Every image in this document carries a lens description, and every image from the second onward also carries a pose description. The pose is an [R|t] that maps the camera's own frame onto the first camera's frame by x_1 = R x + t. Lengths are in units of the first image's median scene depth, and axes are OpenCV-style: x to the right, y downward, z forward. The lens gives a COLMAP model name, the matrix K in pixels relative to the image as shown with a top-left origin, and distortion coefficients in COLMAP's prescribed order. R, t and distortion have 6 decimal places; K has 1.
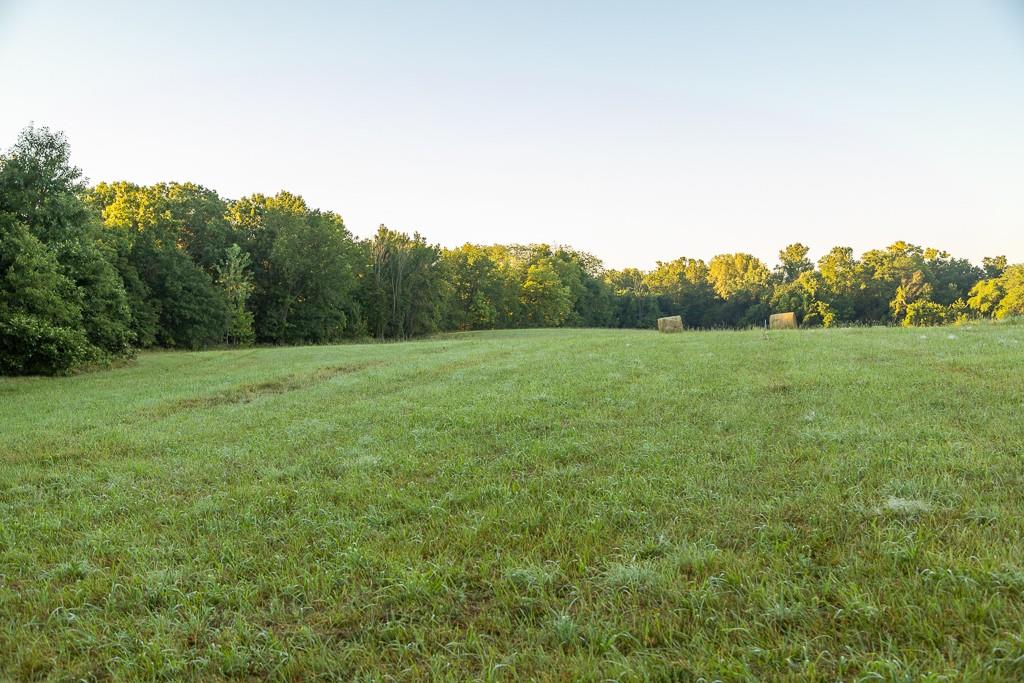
lens RADIAL K [[1036.1, 0, 507.7], [0, 1036.1, 340.7], [0, 0, 1]] dist [0.019056, 0.000000]
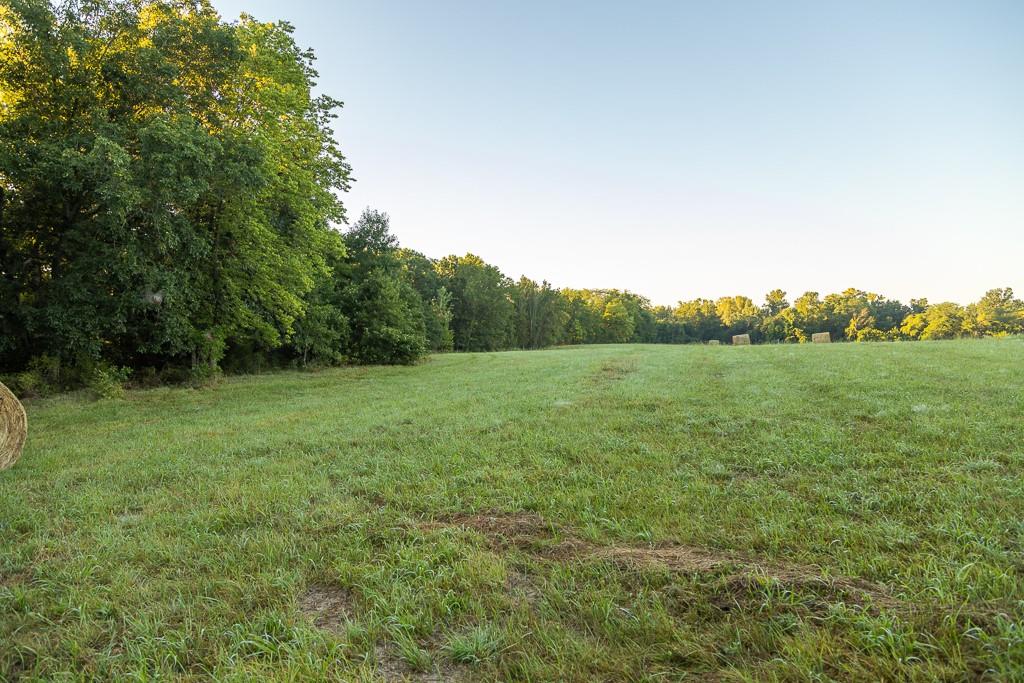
lens RADIAL K [[672.3, 0, 509.4], [0, 672.3, 342.3], [0, 0, 1]] dist [0.010612, 0.002688]
pose [[0.996015, 0.009977, -0.088627, -0.035822], [-0.011338, 0.999825, -0.014871, 0.002348], [0.088463, 0.015817, 0.995954, -0.000463]]
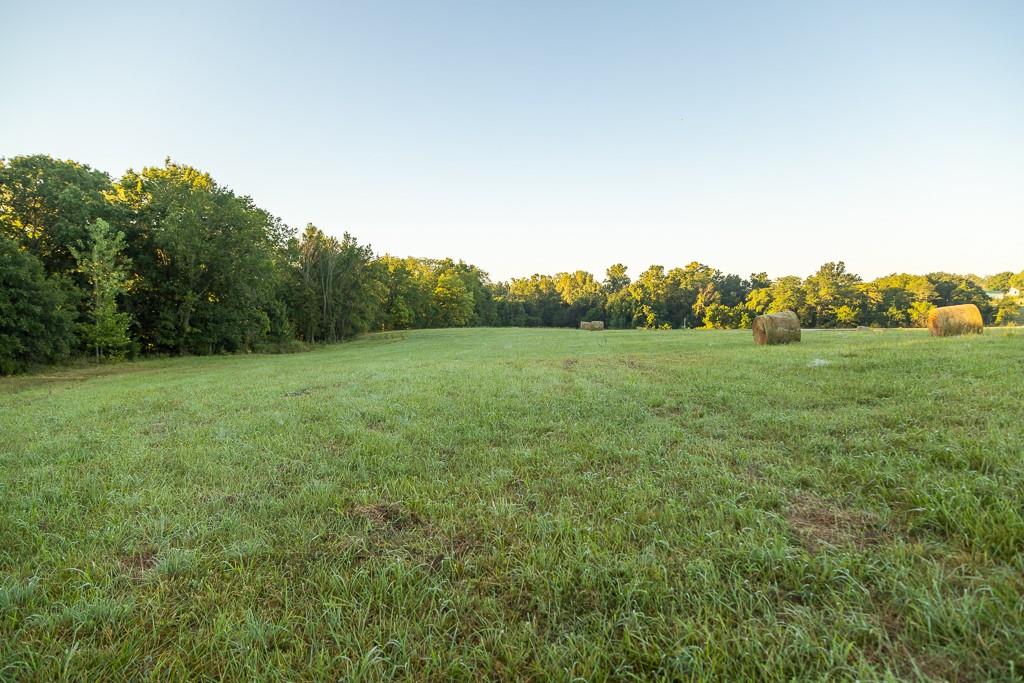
lens RADIAL K [[672.3, 0, 513.7], [0, 672.3, 347.3], [0, 0, 1]] dist [0.010612, 0.002688]
pose [[0.984857, -0.015176, 0.172702, -0.030815], [0.011633, 0.999701, 0.021513, -0.005365], [-0.172976, -0.019178, 0.984739, 0.241474]]
